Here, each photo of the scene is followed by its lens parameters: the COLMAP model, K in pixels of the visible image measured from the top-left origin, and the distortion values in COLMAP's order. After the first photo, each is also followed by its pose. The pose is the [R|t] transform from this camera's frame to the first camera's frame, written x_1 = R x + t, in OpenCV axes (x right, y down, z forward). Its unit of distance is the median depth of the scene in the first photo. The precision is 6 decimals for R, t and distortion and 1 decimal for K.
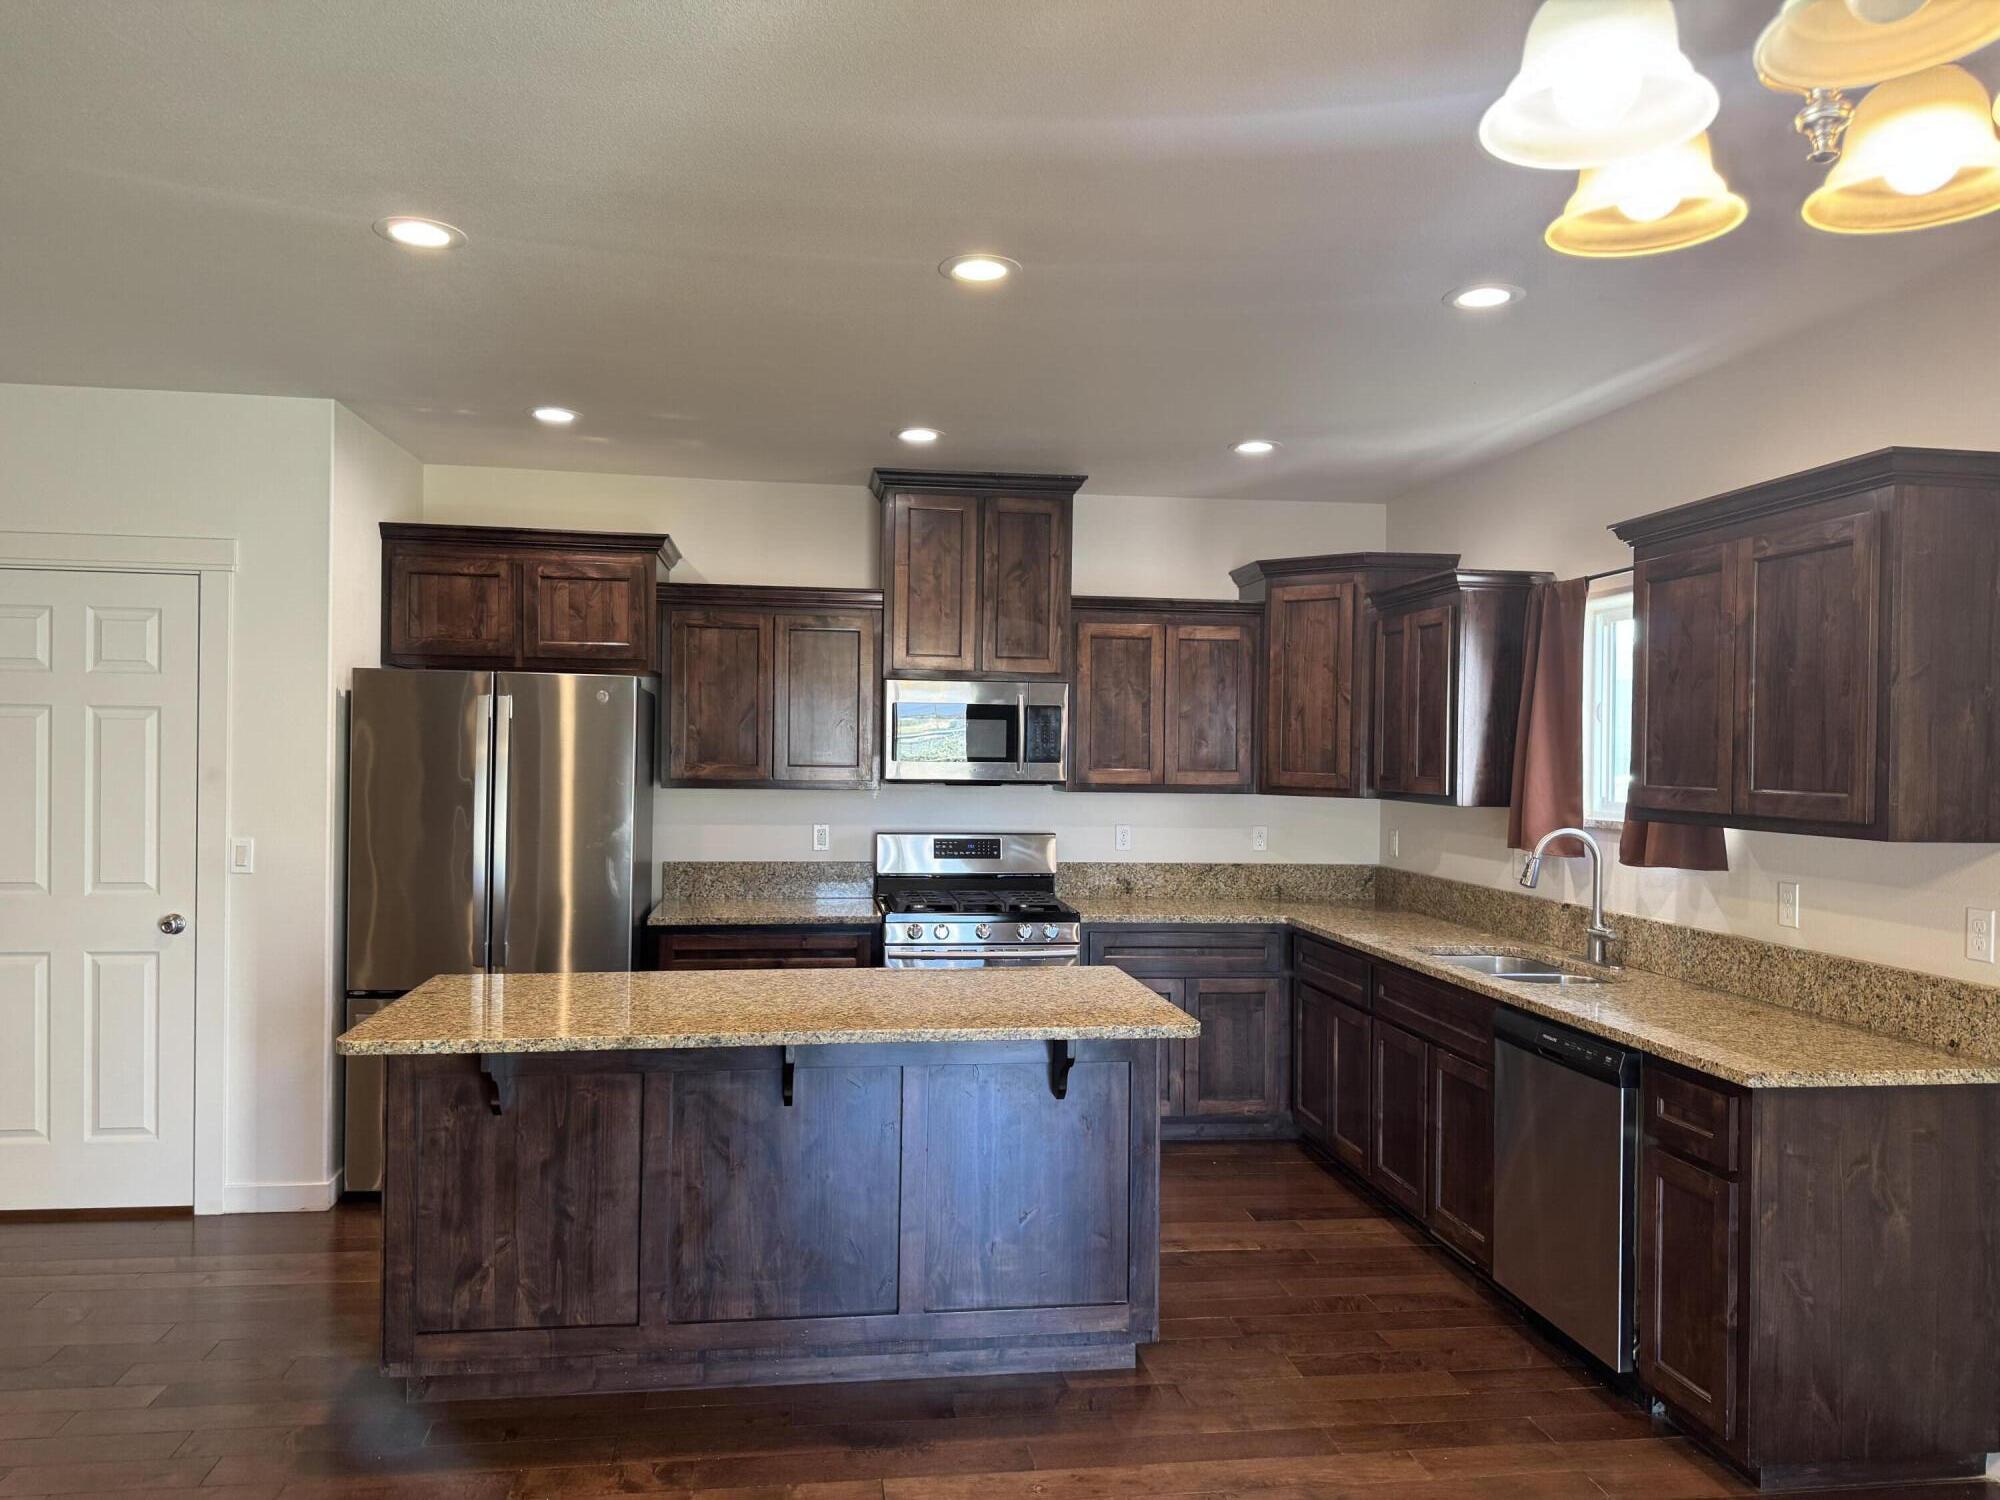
lens RADIAL K [[1401.5, 0, 997.6], [0, 1401.5, 752.9], [0, 0, 1]] dist [0.038849, -0.044757]
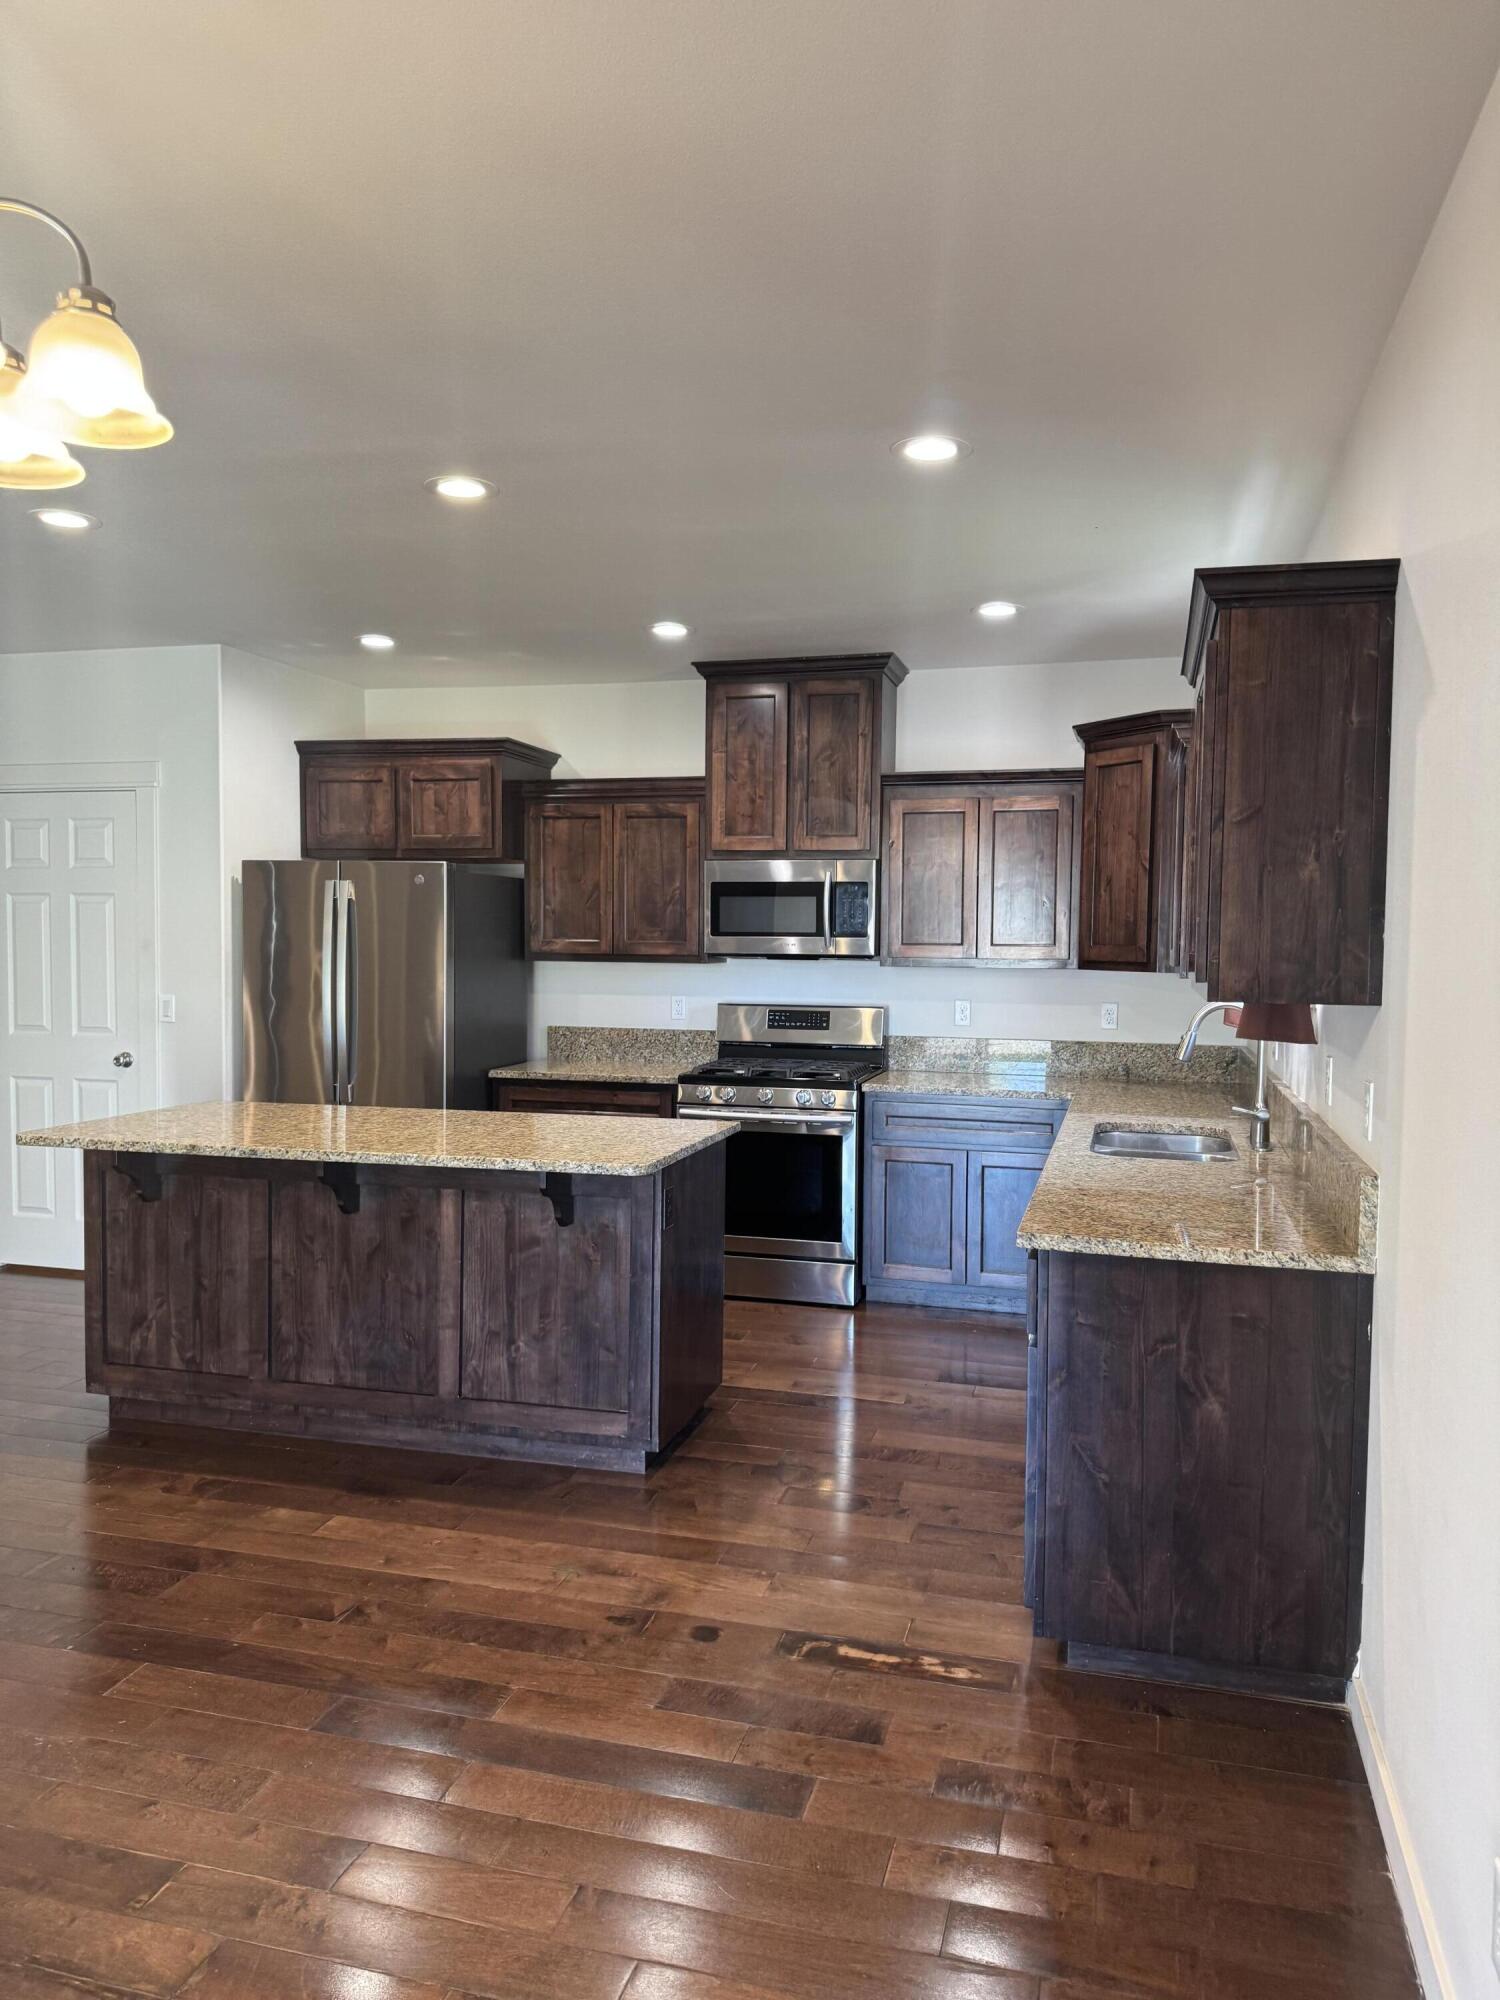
lens RADIAL K [[1401.5, 0, 760.9], [0, 1401.5, 998.2], [0, 0, 1]] dist [0.038849, -0.044757]
pose [[0.921701, 0.012035, -0.387715, 0.466600], [0.002678, 0.999297, 0.037386, 0.016677], [0.387893, -0.035497, 0.921021, 0.025482]]
